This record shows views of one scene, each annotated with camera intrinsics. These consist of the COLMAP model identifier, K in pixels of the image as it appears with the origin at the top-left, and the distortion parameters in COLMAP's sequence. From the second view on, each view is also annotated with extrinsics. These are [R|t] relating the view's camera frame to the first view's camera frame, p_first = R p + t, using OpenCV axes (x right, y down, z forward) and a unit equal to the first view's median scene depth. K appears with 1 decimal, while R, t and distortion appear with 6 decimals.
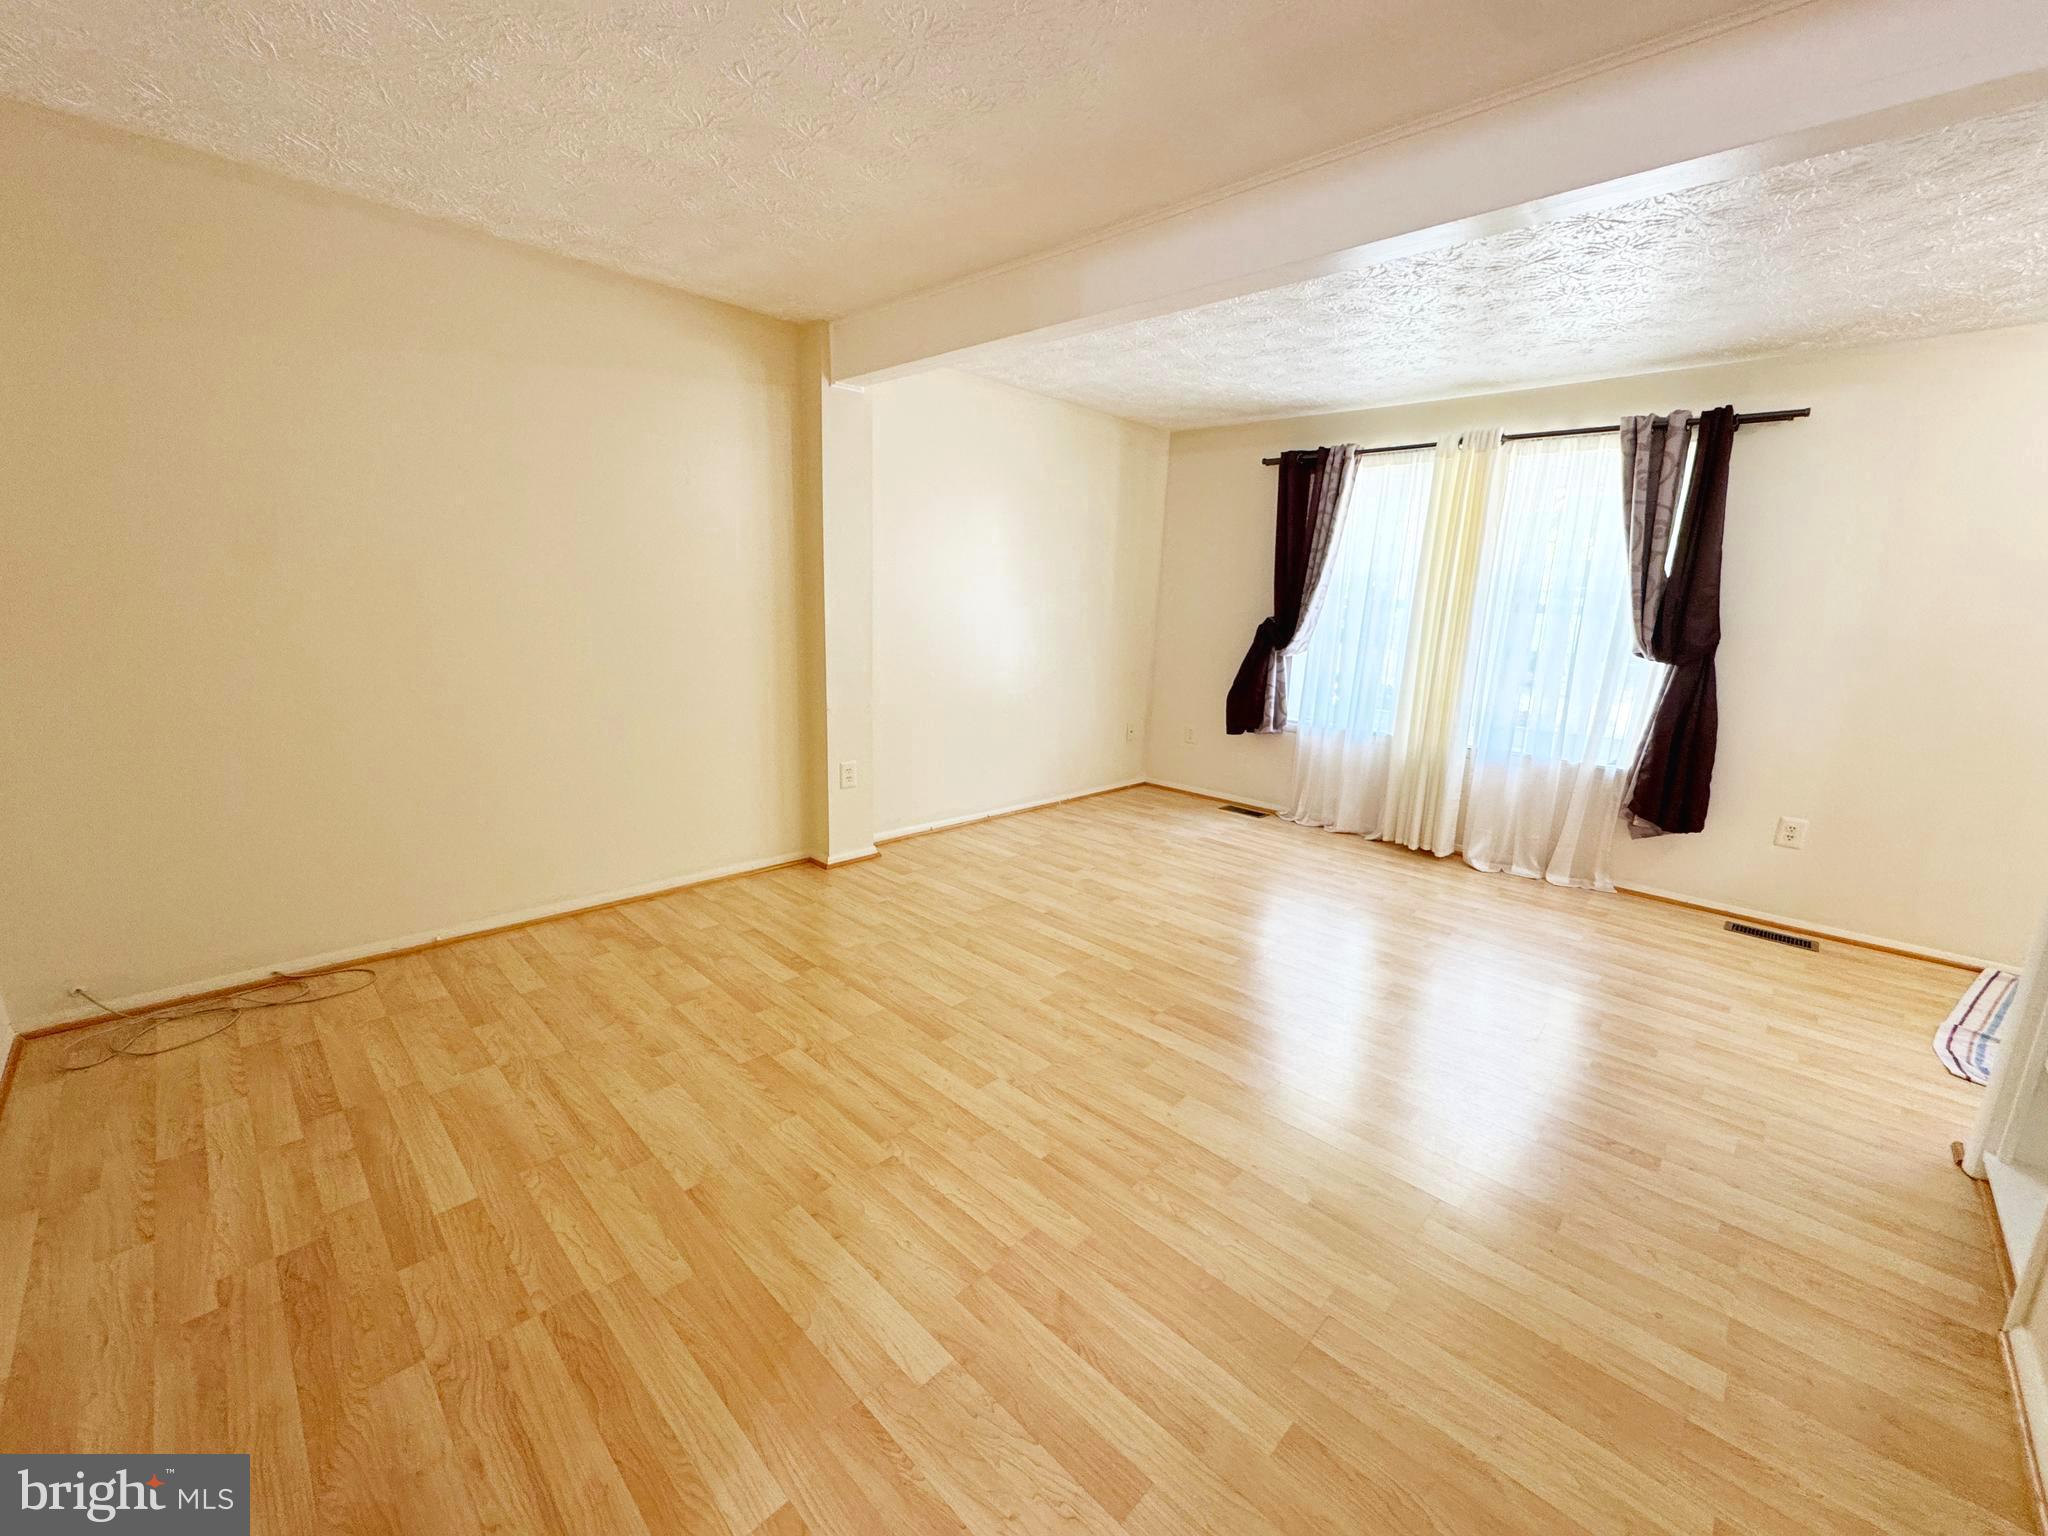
lens RADIAL K [[817.4, 0, 1024.3], [0, 817.4, 762.8], [0, 0, 1]] dist [-0.003356, -0.000897]
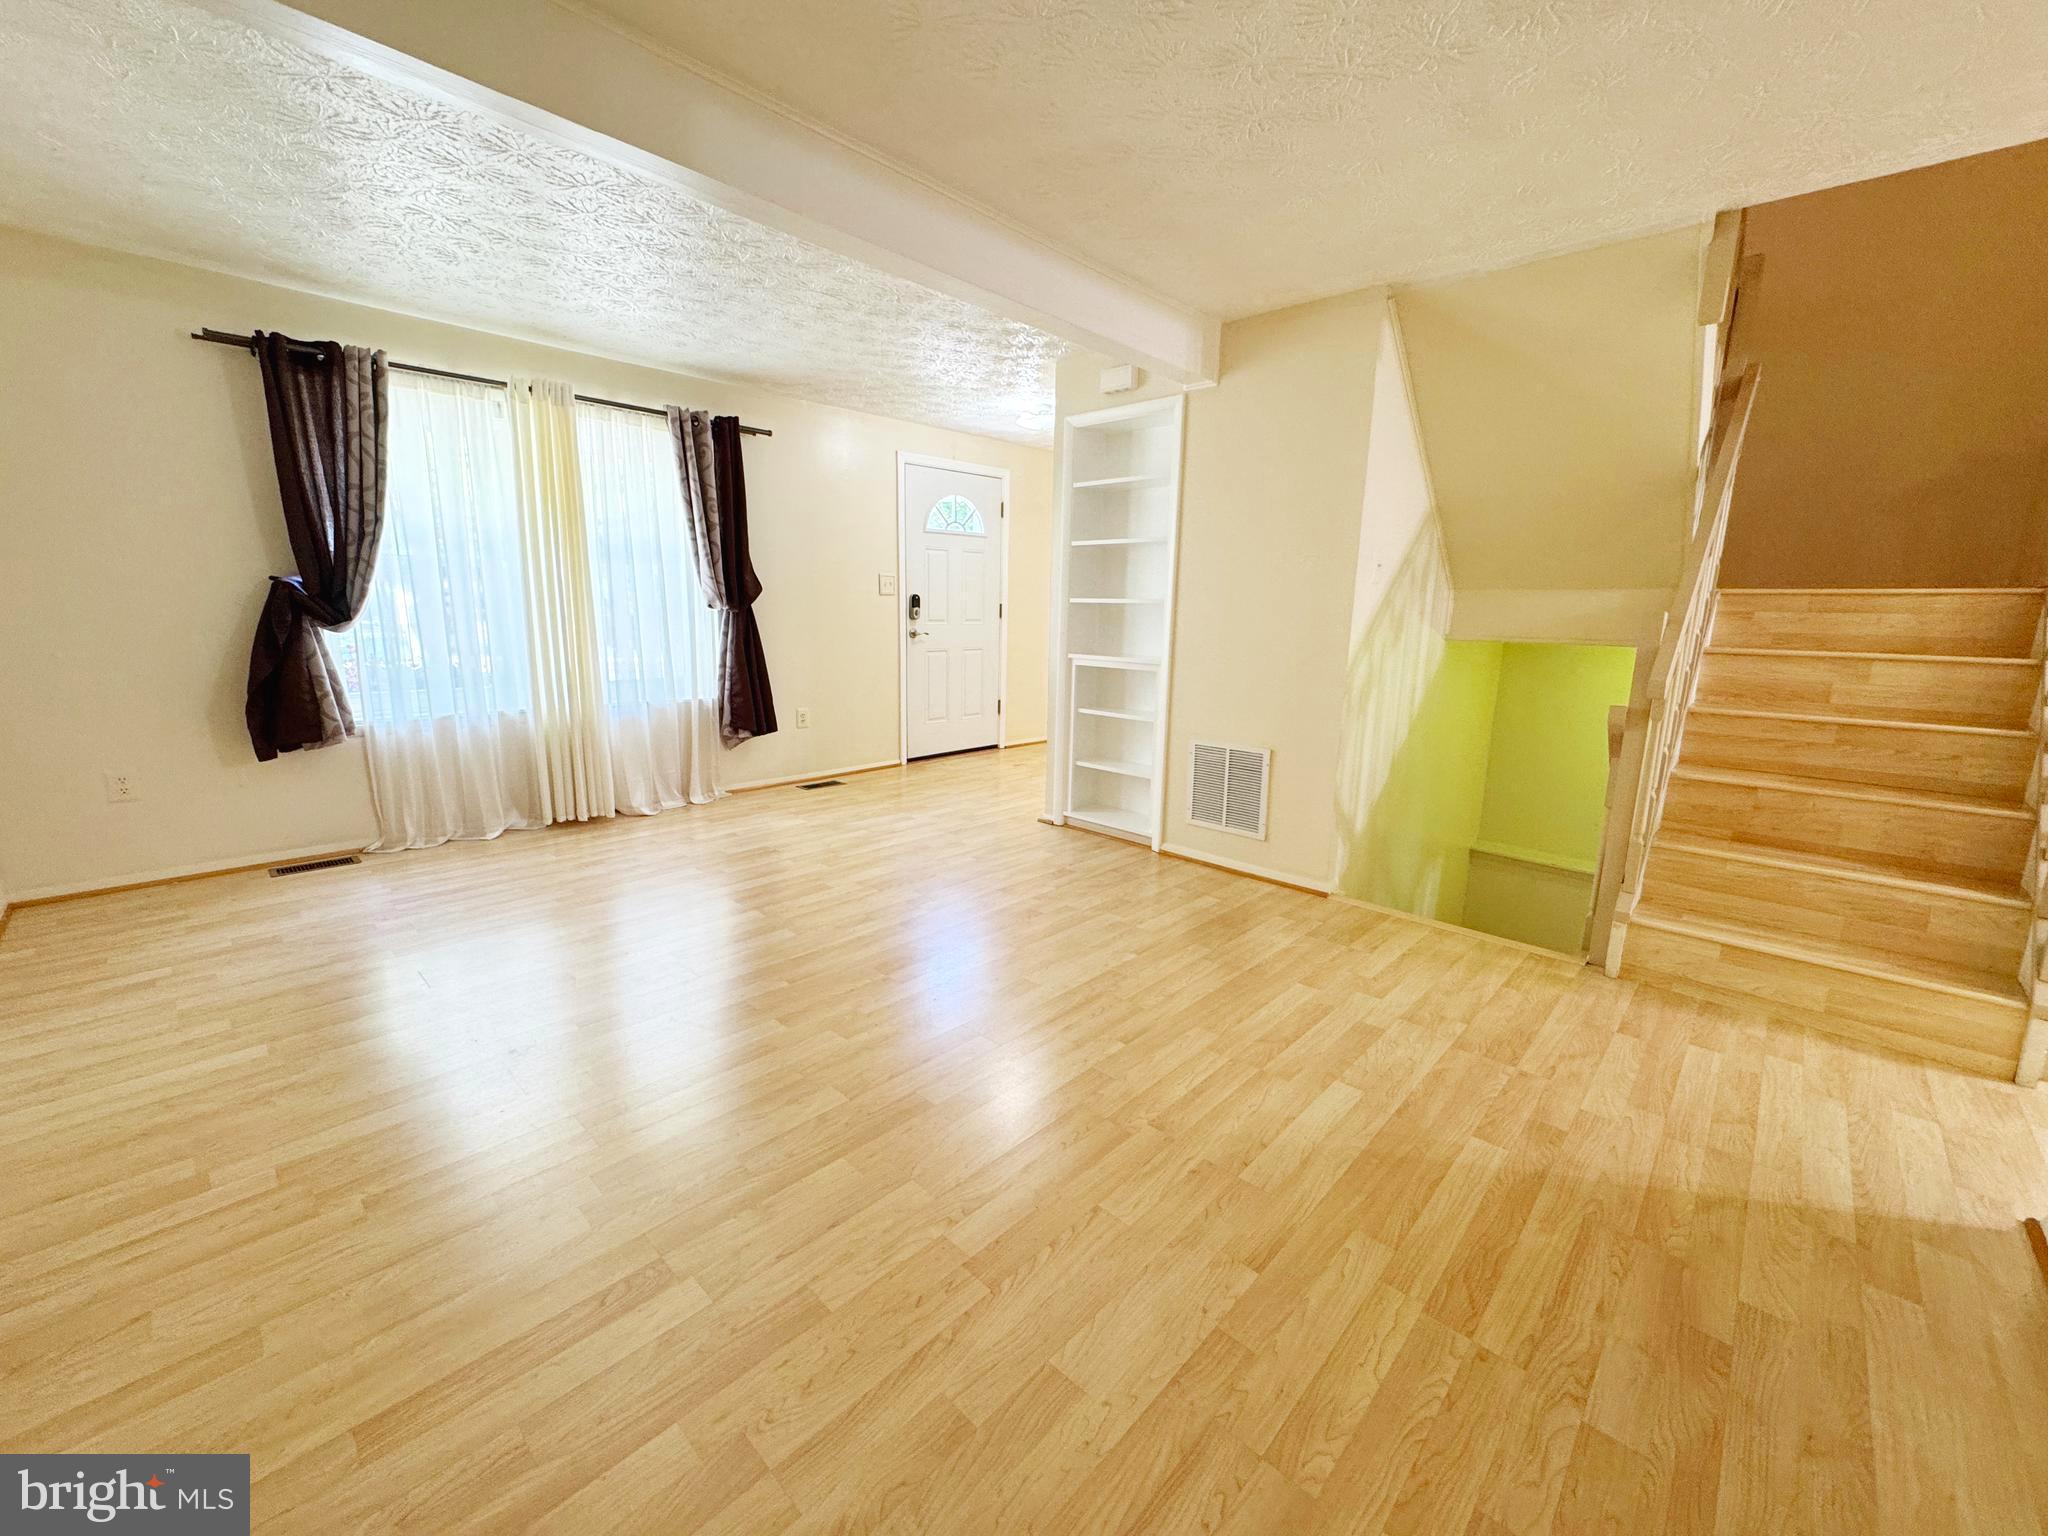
lens RADIAL K [[817.4, 0, 1022.4], [0, 817.4, 761.2], [0, 0, 1]] dist [-0.003356, -0.000897]
pose [[-0.011569, -0.226543, 0.973932, -0.550427], [0.177560, 0.958053, 0.224959, -0.104990], [-0.984042, 0.175534, 0.029141, 0.556722]]
